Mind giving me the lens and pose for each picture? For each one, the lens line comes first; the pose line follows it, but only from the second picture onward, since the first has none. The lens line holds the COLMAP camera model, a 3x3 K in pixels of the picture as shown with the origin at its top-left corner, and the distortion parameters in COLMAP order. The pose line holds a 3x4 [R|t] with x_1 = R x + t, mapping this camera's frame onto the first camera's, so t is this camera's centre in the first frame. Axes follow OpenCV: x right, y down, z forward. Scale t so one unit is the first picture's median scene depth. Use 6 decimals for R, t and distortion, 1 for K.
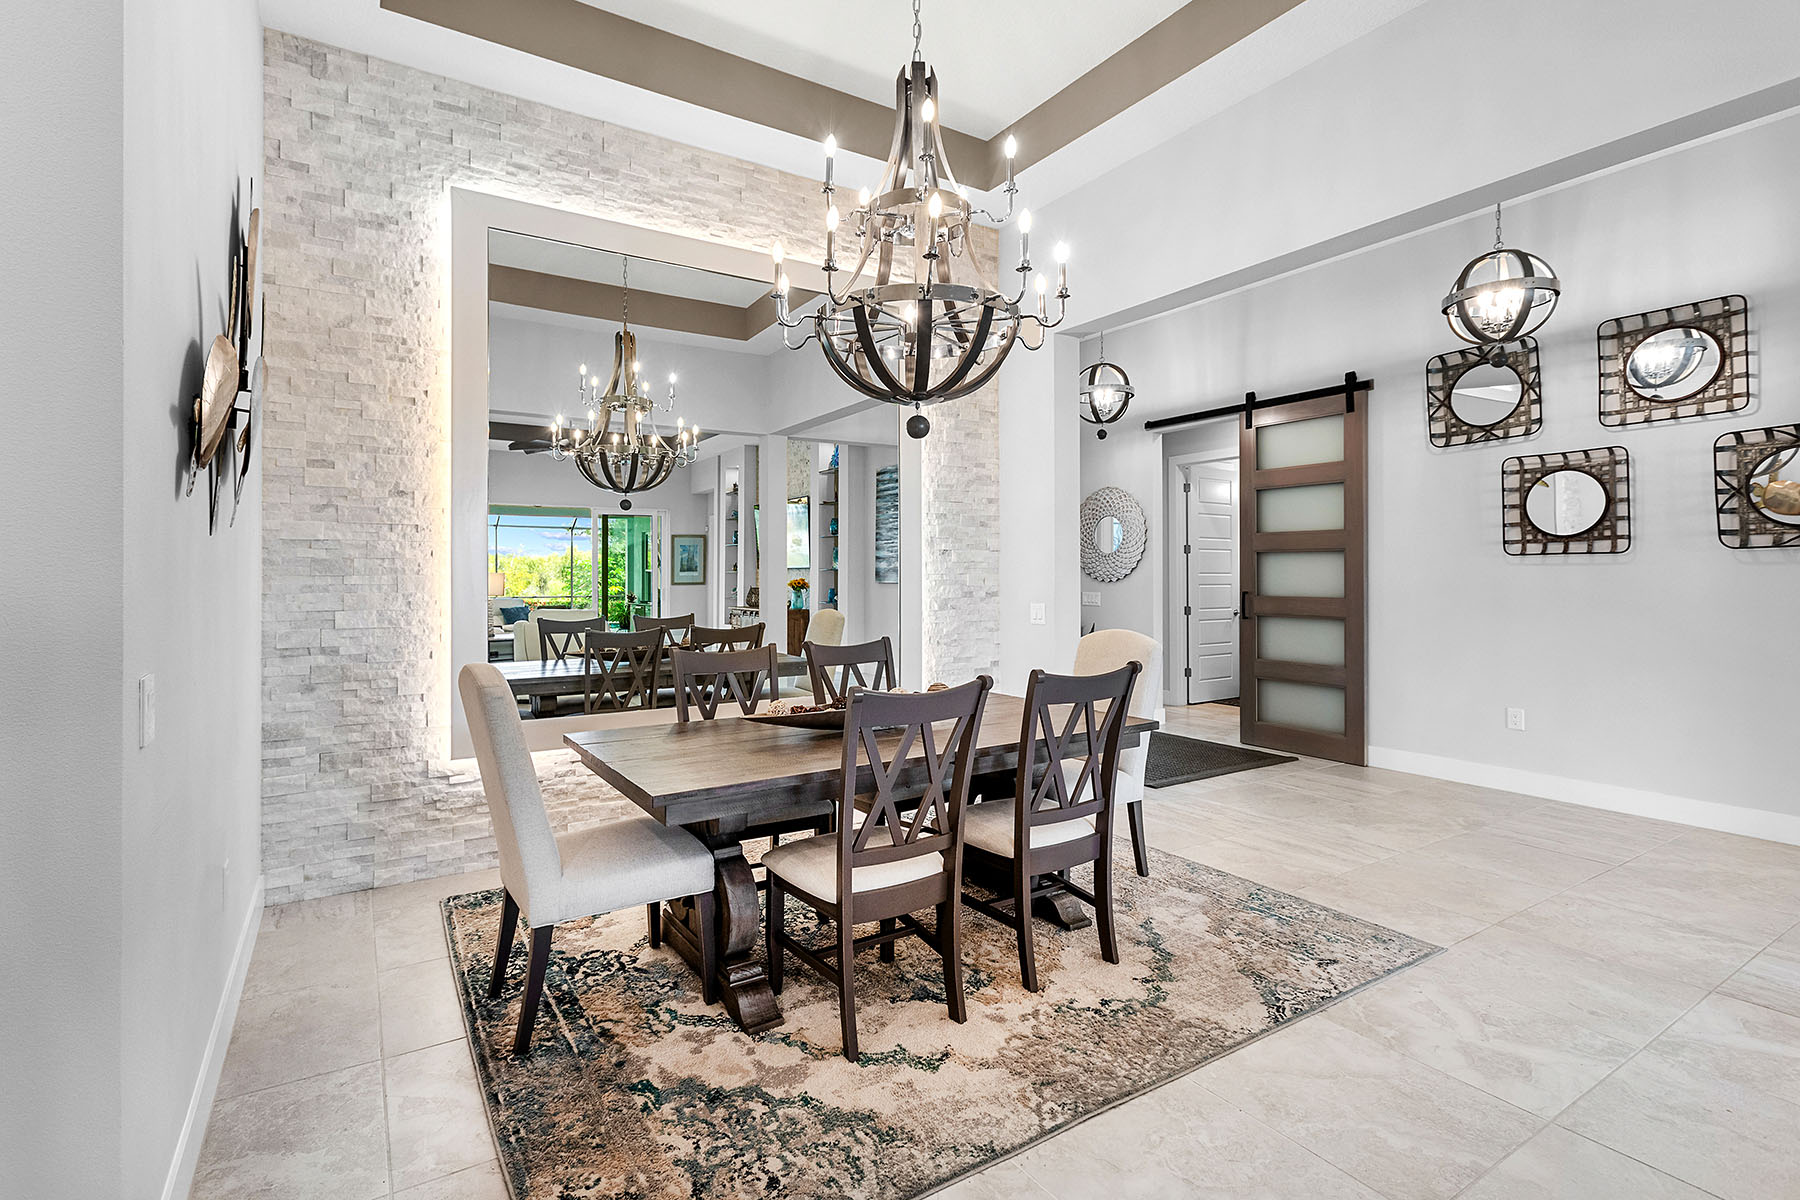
lens RADIAL K [[849.3, 0, 848.7], [0, 849.3, 574.8], [0, 0, 1]] dist [-0.002791, -0.001639]
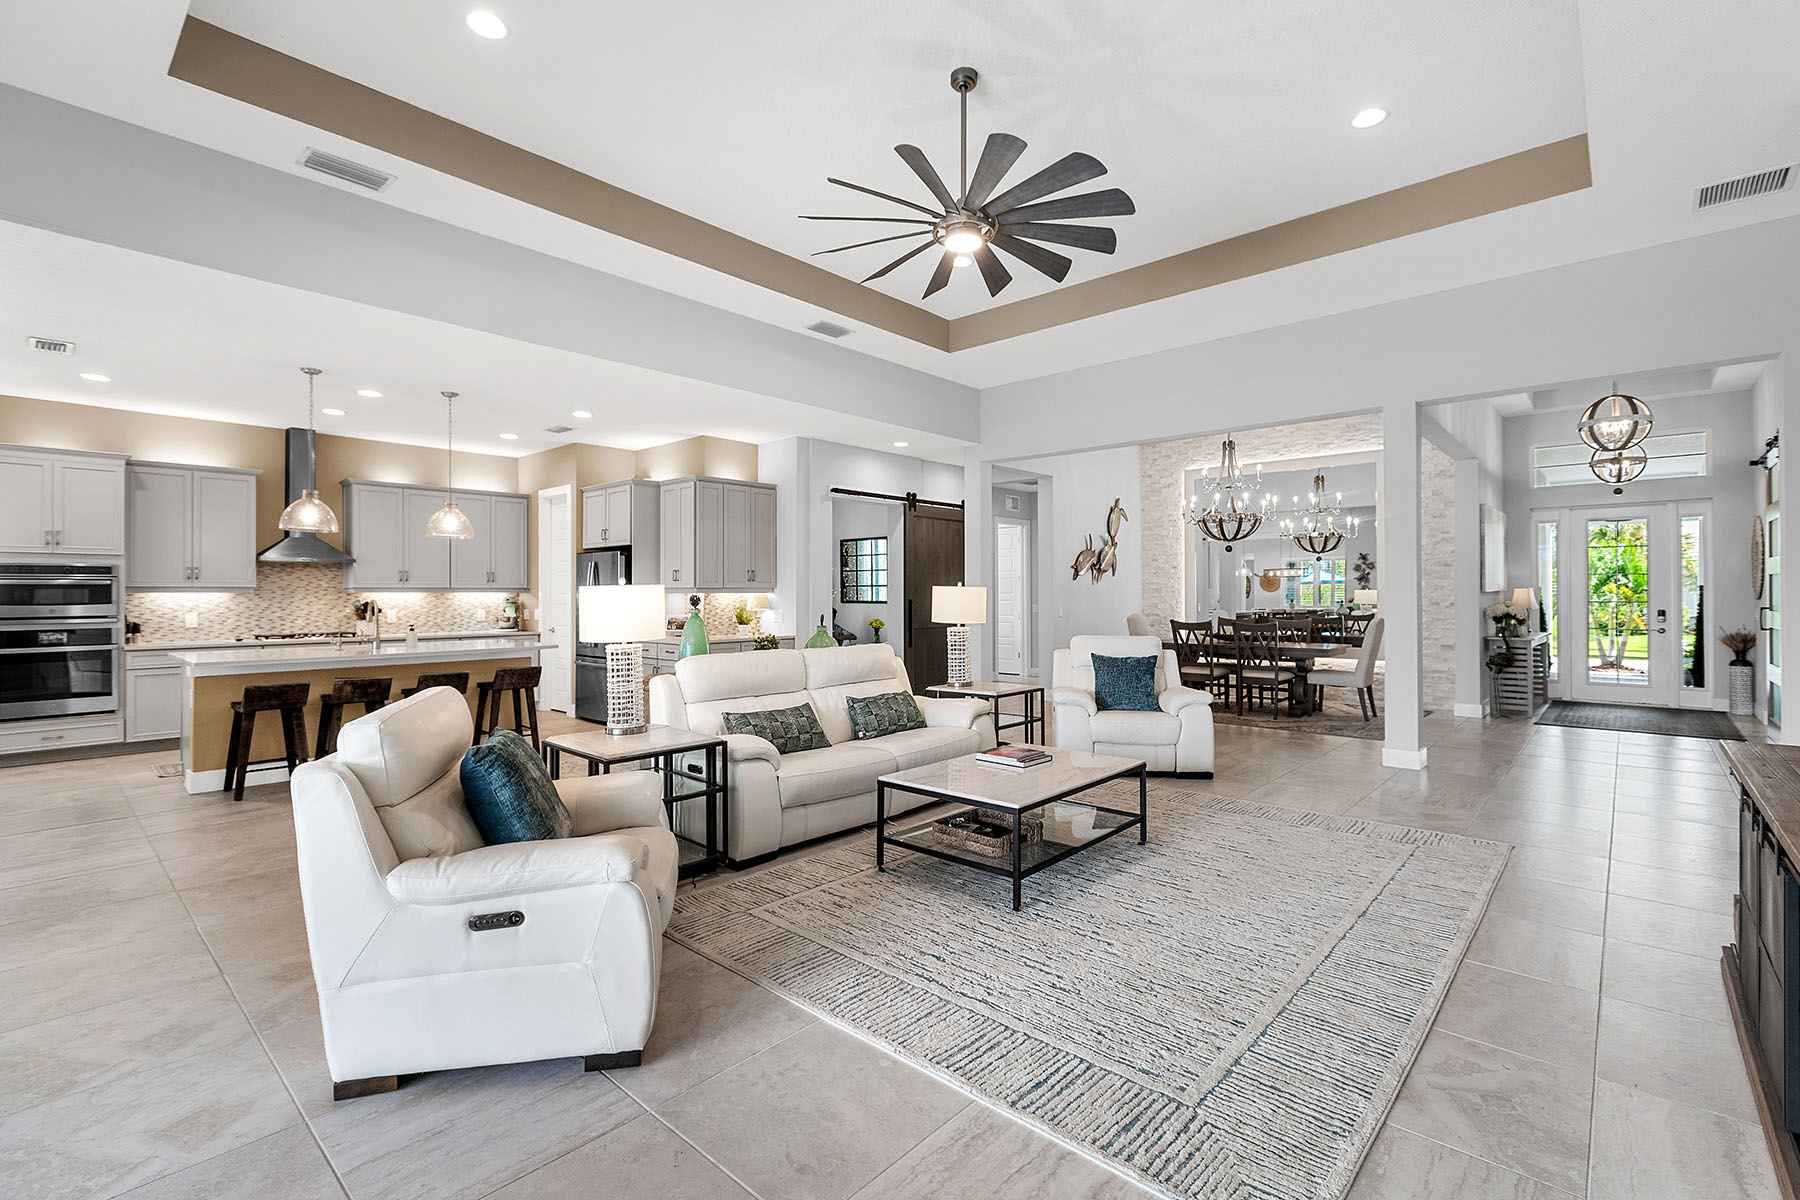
lens RADIAL K [[807.6, 0, 902.4], [0, 807.6, 590.7], [0, 0, 1]] dist [-0.001398, 0.000922]
pose [[0.292109, 0.000258, -0.956385, 1.778431], [-0.000583, 1.000000, 0.000092, -0.006030], [0.956385, 0.000531, 0.292109, -0.751733]]
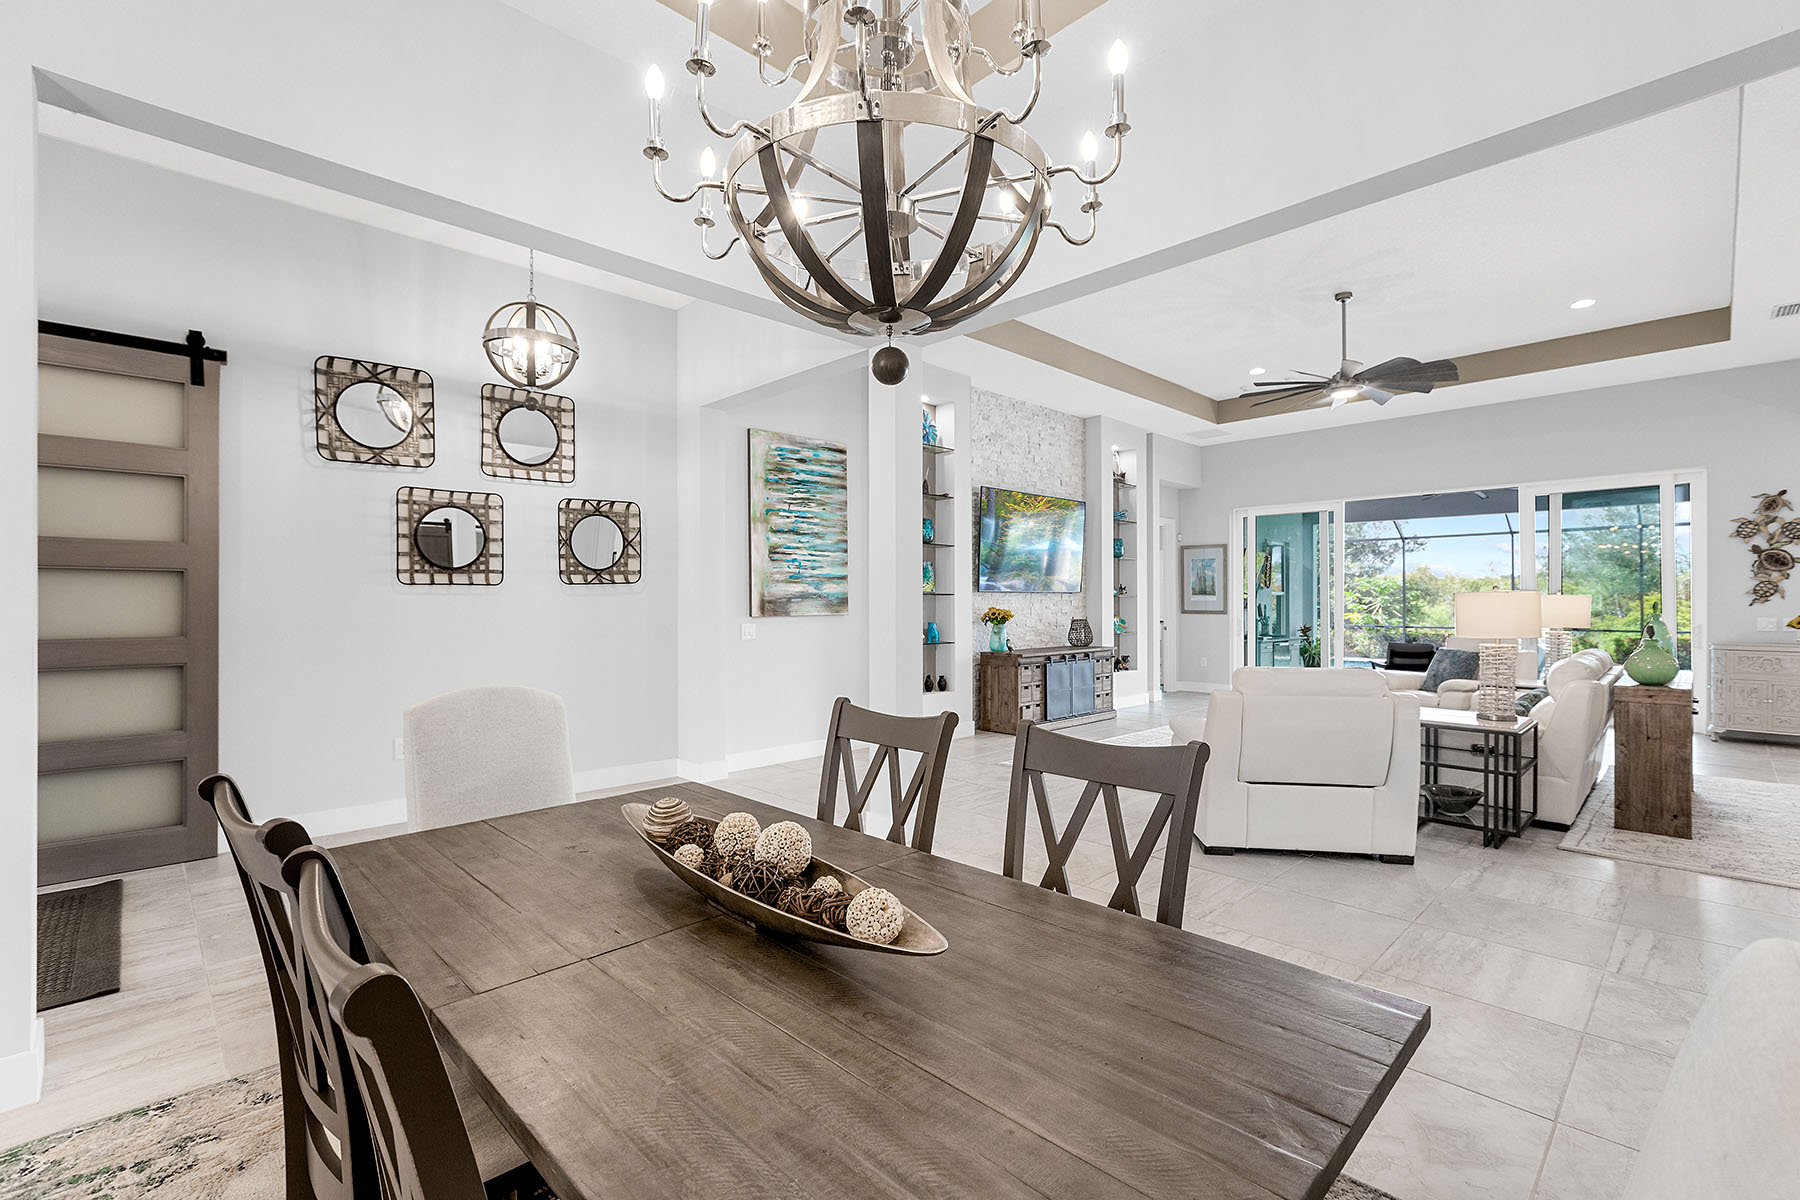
lens RADIAL K [[807.6, 0, 897.6], [0, 807.6, 616.3], [0, 0, 1]] dist [-0.001398, 0.000922]
pose [[-0.250954, -0.014378, 0.967892, -0.331126], [0.003804, 0.999867, 0.015839, 0.001794], [-0.967991, 0.007657, -0.250866, 0.790400]]
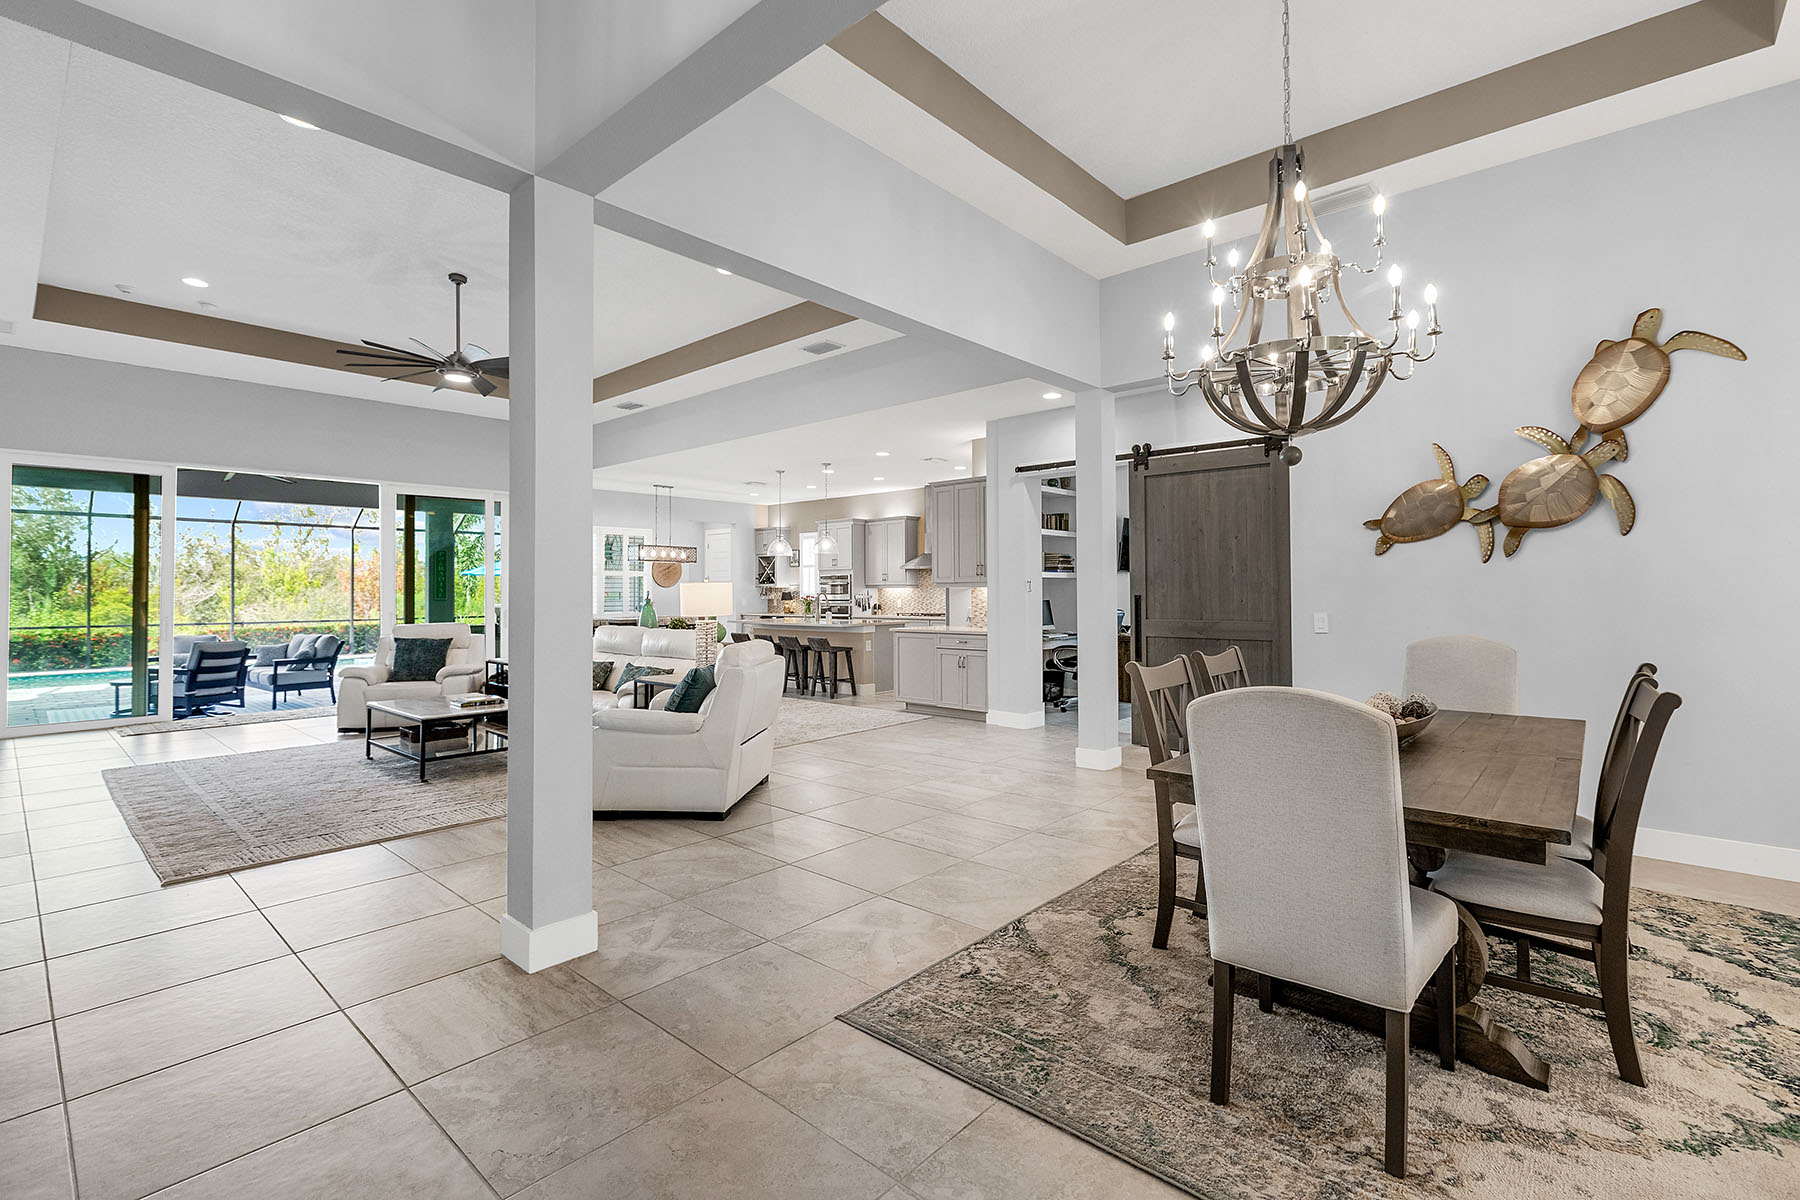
lens RADIAL K [[807.6, 0, 901.4], [0, 807.6, 586.9], [0, 0, 1]] dist [-0.001398, 0.000922]
pose [[-0.954874, 0.005648, -0.296958, 0.599222], [0.006863, 0.999972, -0.003050, 0.003818], [0.296932, -0.004950, -0.954886, 1.225878]]
